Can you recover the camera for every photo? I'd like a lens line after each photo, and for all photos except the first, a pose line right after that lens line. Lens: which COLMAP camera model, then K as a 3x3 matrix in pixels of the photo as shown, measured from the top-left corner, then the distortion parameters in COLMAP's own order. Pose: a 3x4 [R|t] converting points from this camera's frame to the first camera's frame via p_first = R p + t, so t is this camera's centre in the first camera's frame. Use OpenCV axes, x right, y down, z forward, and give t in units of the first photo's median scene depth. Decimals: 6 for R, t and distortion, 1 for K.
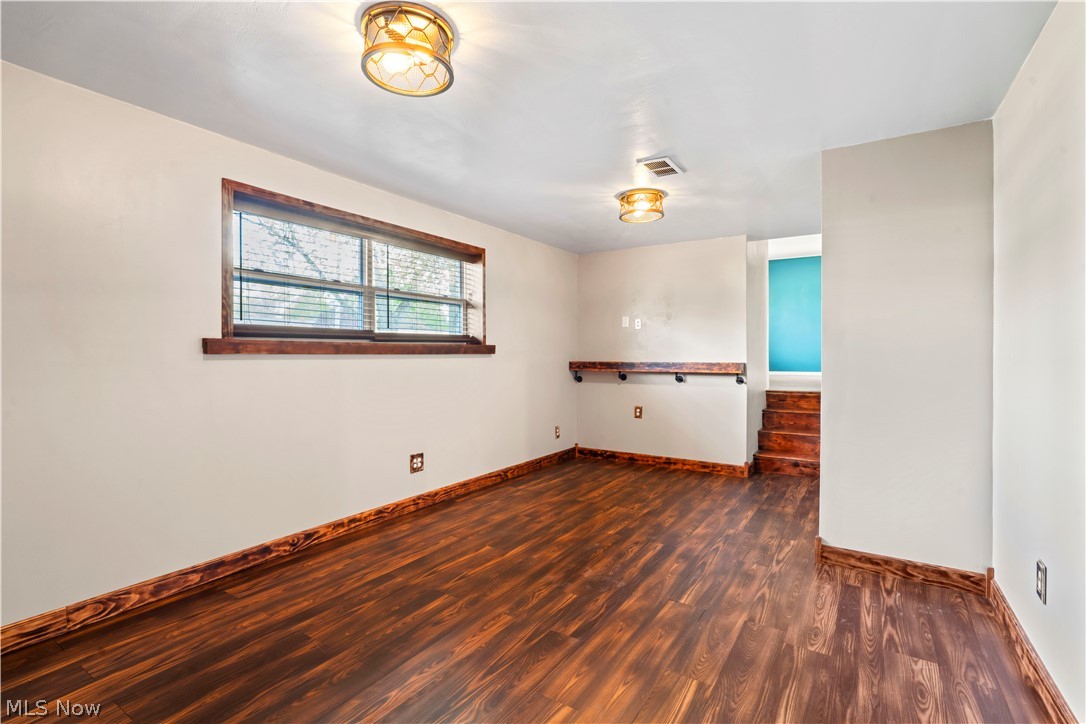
lens RADIAL K [[520.3, 0, 543.8], [0, 520.3, 364.0], [0, 0, 1]] dist [-0.013324, 0.000816]
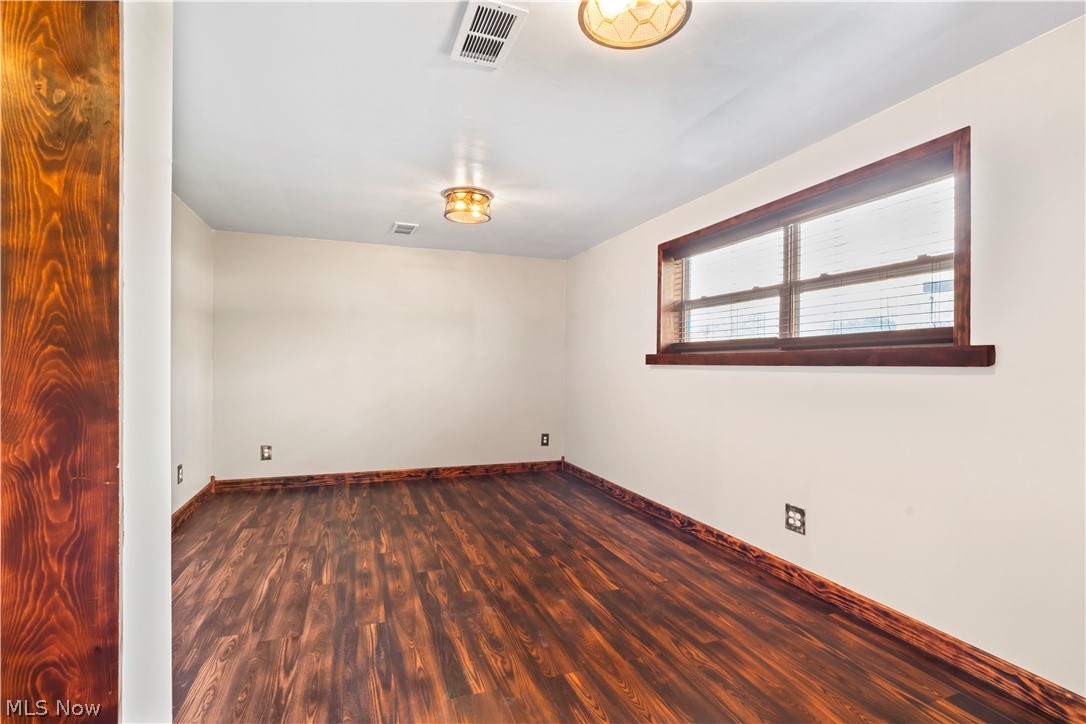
lens RADIAL K [[520.3, 0, 543.8], [0, 520.3, 364.0], [0, 0, 1]] dist [-0.013324, 0.000816]
pose [[-0.609307, -0.005924, -0.792912, 0.728504], [-0.024355, 0.999640, 0.011247, -0.028179], [0.792560, 0.026164, -0.609232, 1.595316]]
